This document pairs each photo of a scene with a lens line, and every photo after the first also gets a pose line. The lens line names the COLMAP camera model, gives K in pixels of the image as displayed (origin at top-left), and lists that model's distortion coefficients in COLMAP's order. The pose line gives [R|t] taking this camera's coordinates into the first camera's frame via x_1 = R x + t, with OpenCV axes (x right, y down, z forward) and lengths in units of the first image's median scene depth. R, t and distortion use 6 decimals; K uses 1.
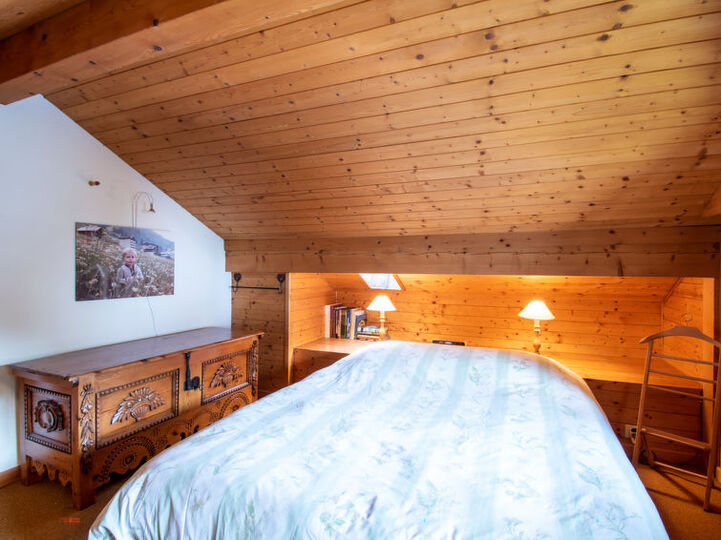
lens RADIAL K [[367.6, 0, 362.9], [0, 367.6, 268.9], [0, 0, 1]] dist [-0.005744, -0.001401]
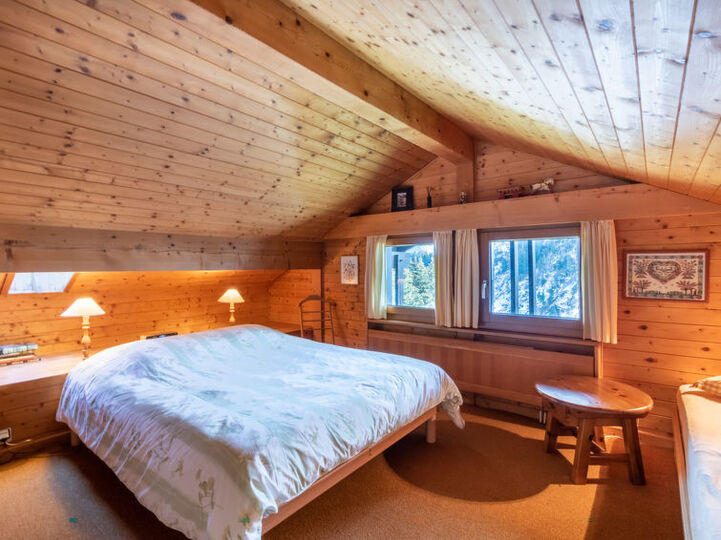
lens RADIAL K [[367.6, 0, 362.6], [0, 367.6, 269.0], [0, 0, 1]] dist [-0.005744, -0.001401]
pose [[0.274544, -0.015983, 0.961442, -0.741310], [0.005640, 0.999871, 0.015012, -0.003862], [-0.961558, 0.001301, 0.274599, 0.190381]]
